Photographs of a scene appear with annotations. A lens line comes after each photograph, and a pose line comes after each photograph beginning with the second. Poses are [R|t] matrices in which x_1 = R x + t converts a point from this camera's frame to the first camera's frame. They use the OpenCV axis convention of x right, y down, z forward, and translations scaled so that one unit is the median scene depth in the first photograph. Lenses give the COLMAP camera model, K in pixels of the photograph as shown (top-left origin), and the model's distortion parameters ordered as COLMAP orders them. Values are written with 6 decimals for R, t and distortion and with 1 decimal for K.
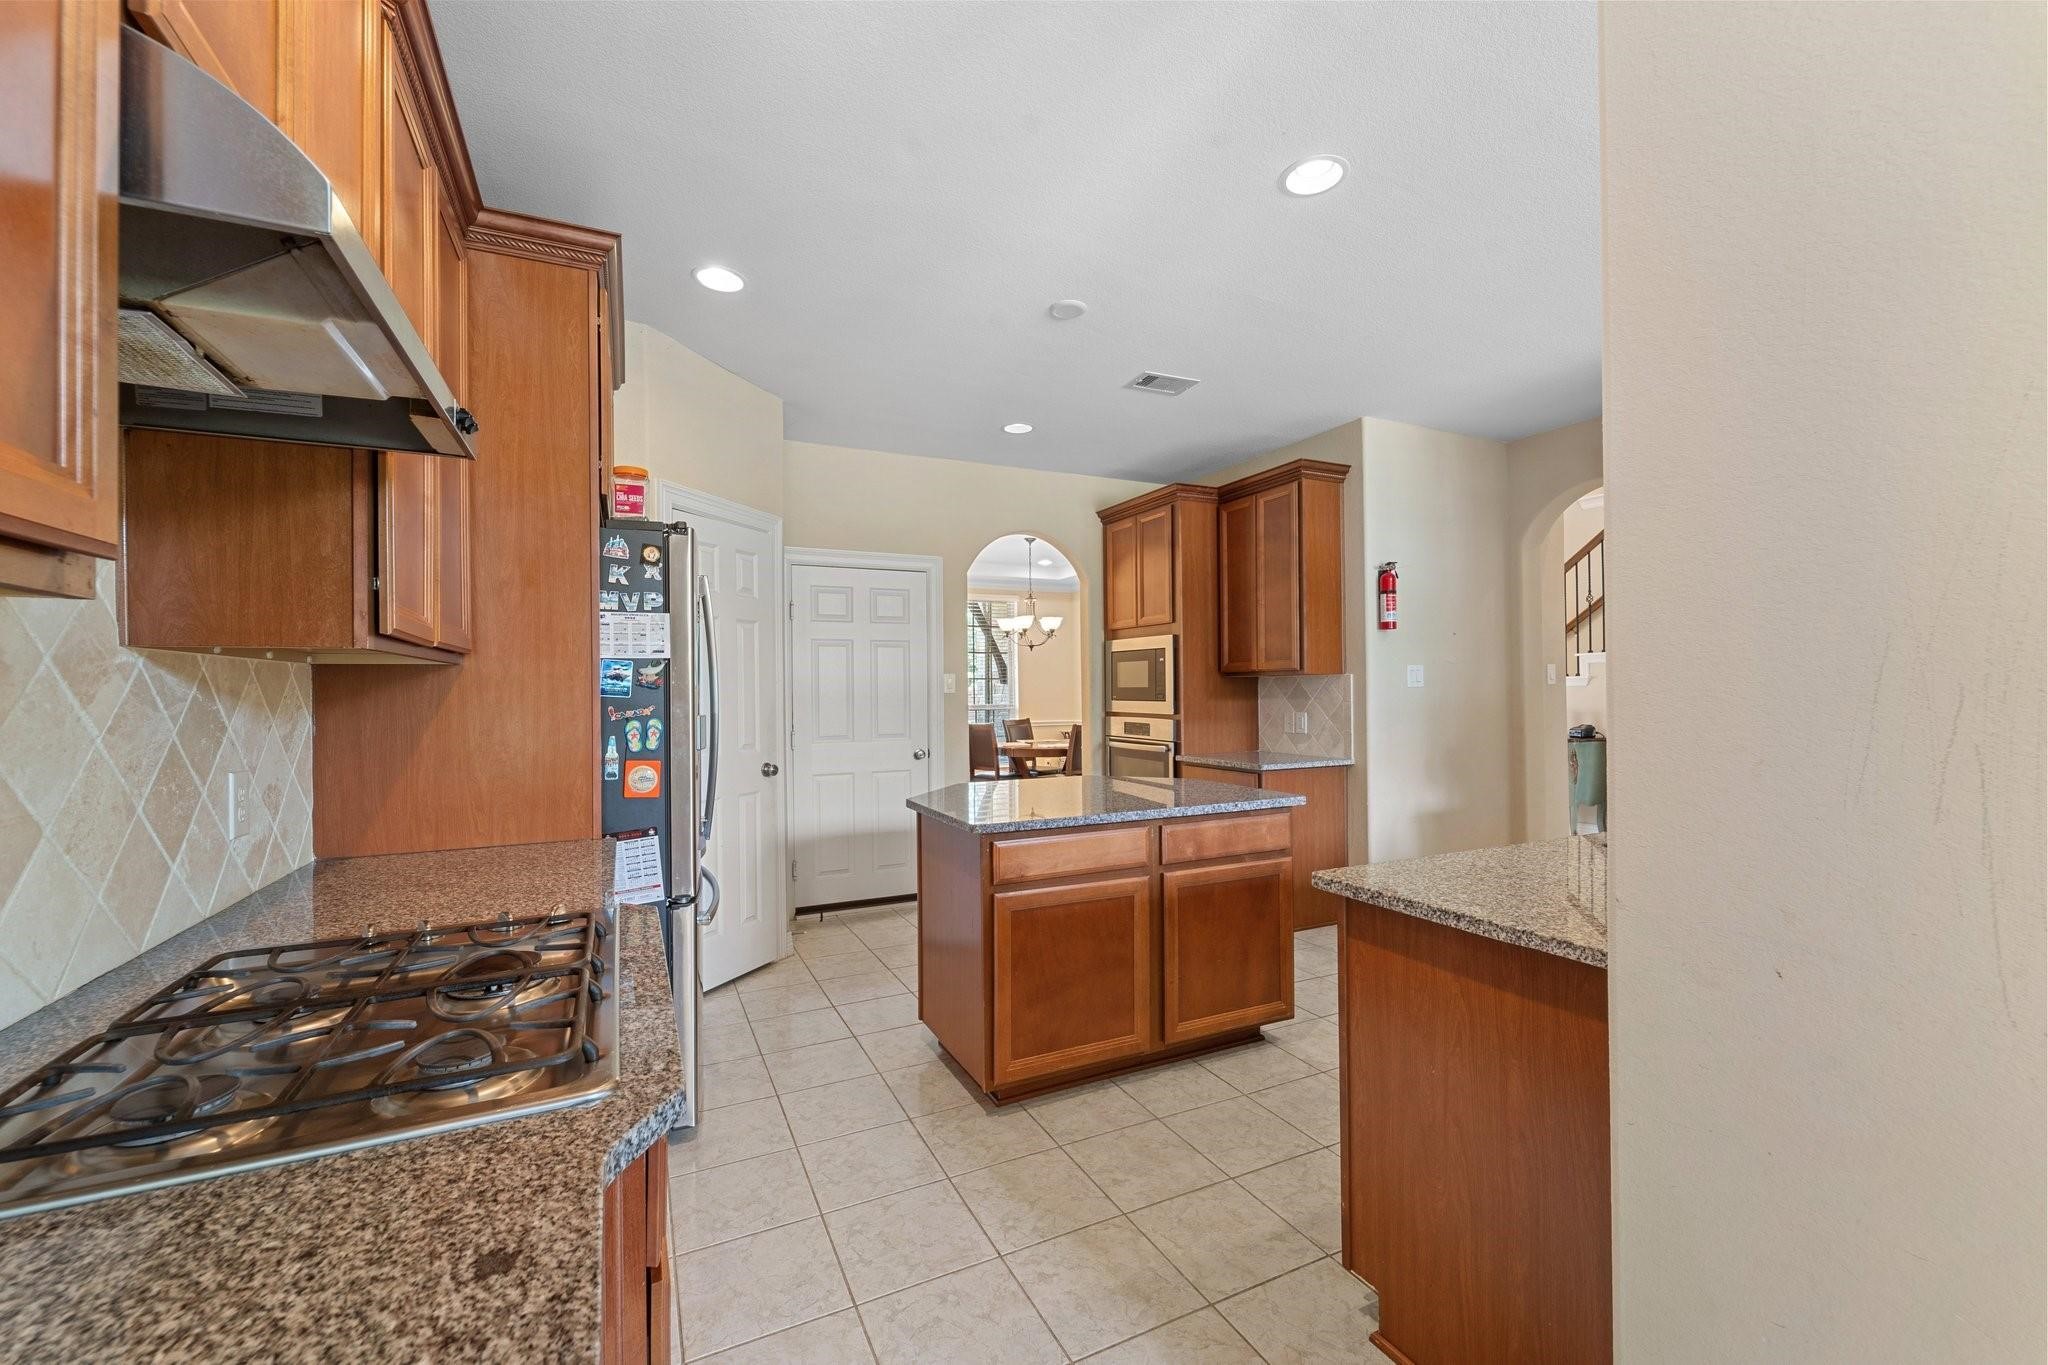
lens RADIAL K [[838.6, 0, 1023.1], [0, 838.6, 685.6], [0, 0, 1]] dist [-0.000681, 0.000137]
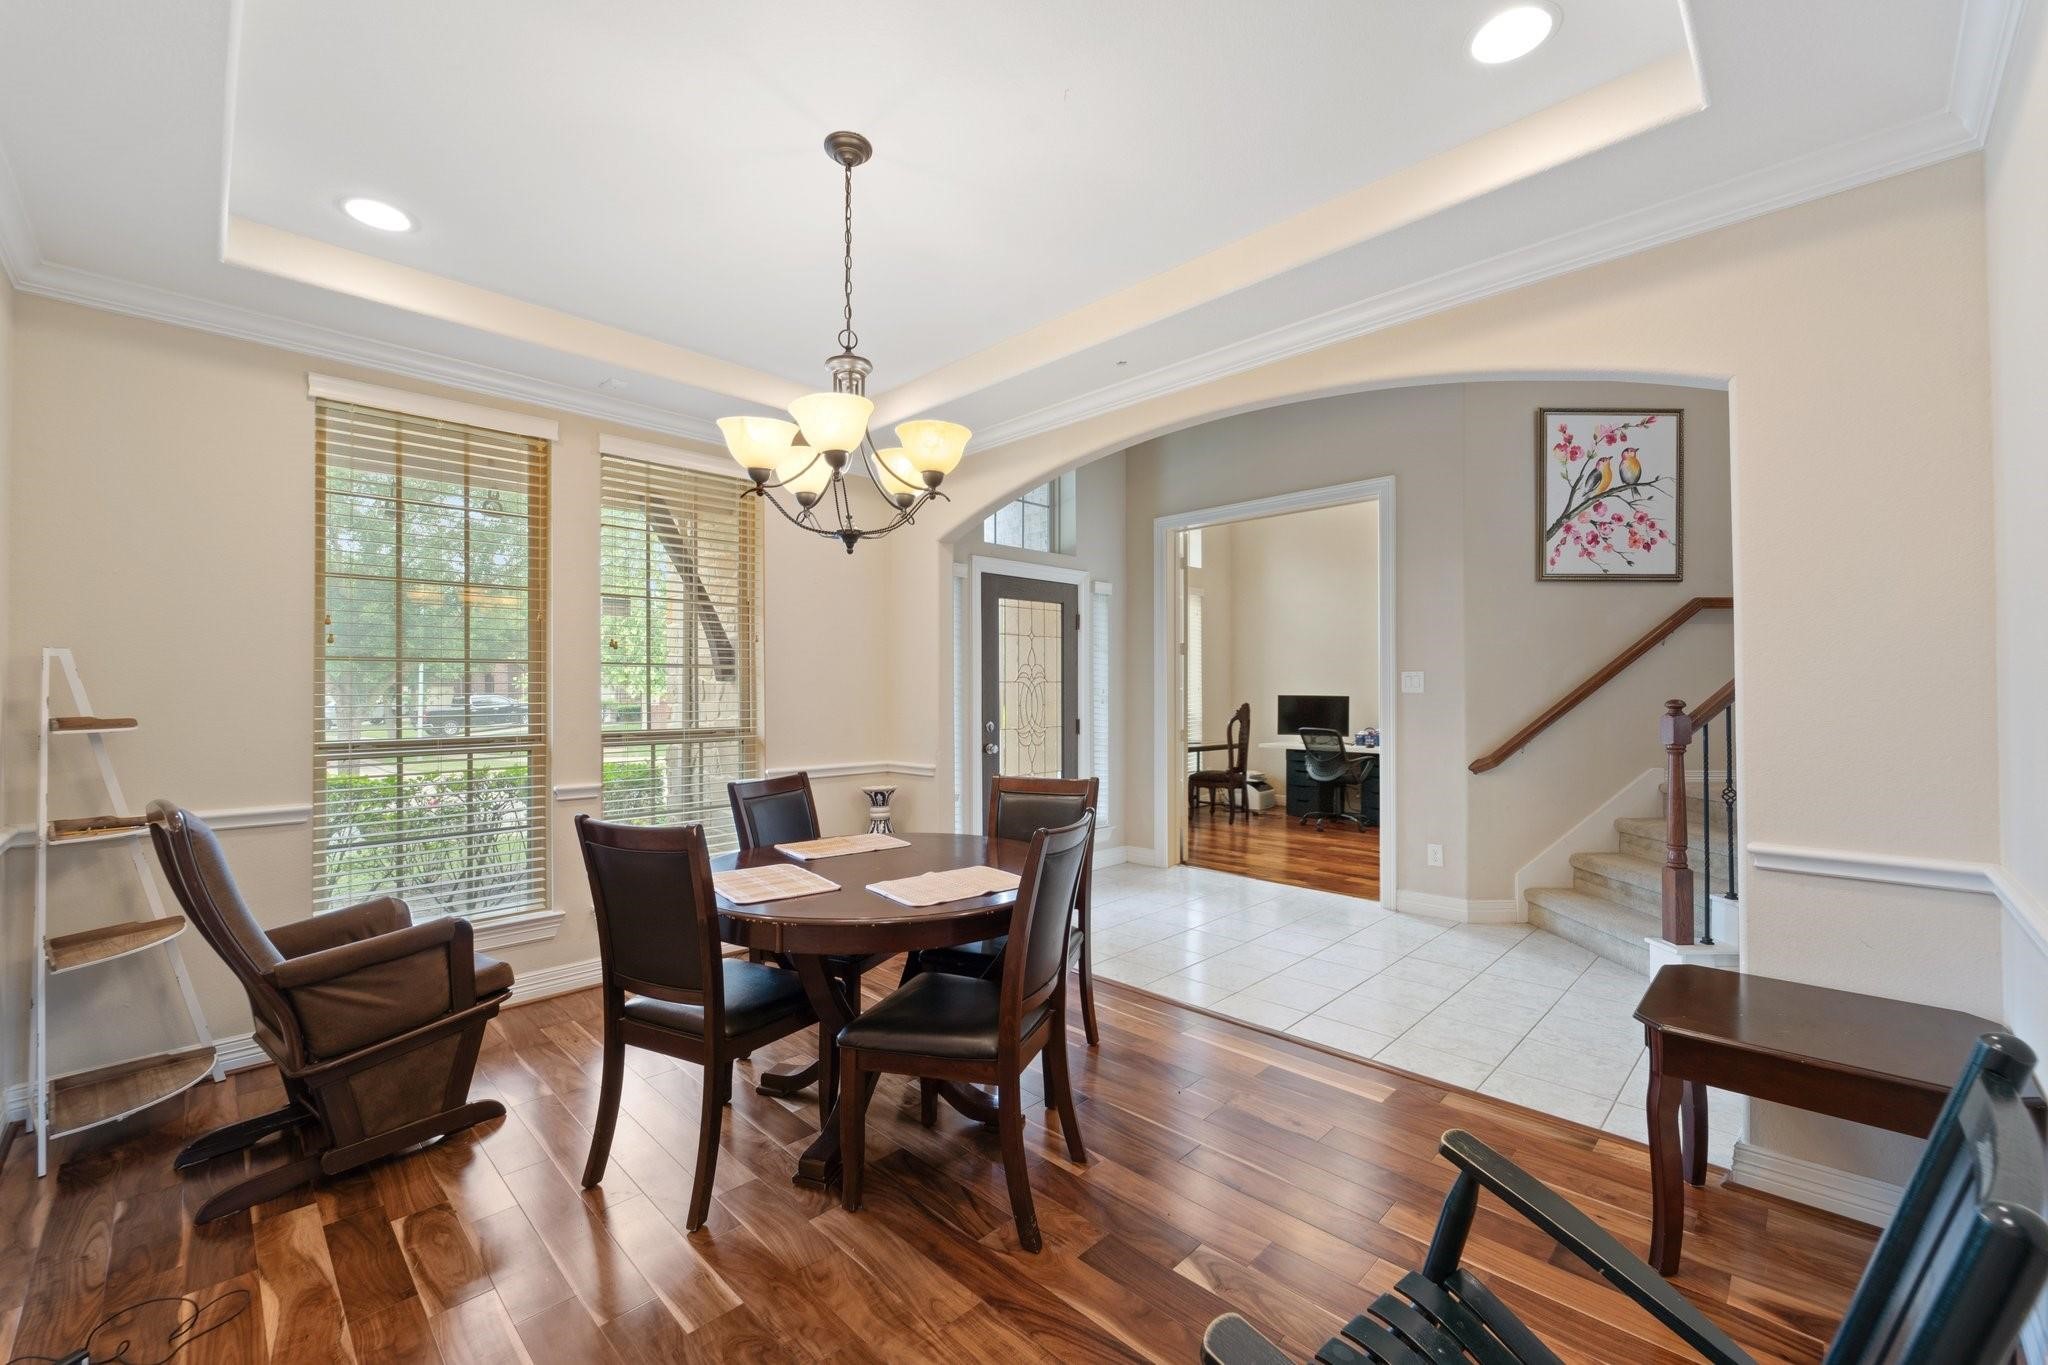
lens RADIAL K [[838.6, 0, 1027.4], [0, 838.6, 686.3], [0, 0, 1]] dist [-0.000681, 0.000137]
pose [[0.944358, 0.010077, 0.328765, -0.022784], [-0.010112, 0.999948, -0.001603, 0.002116], [-0.328764, -0.001810, 0.944410, 0.656606]]
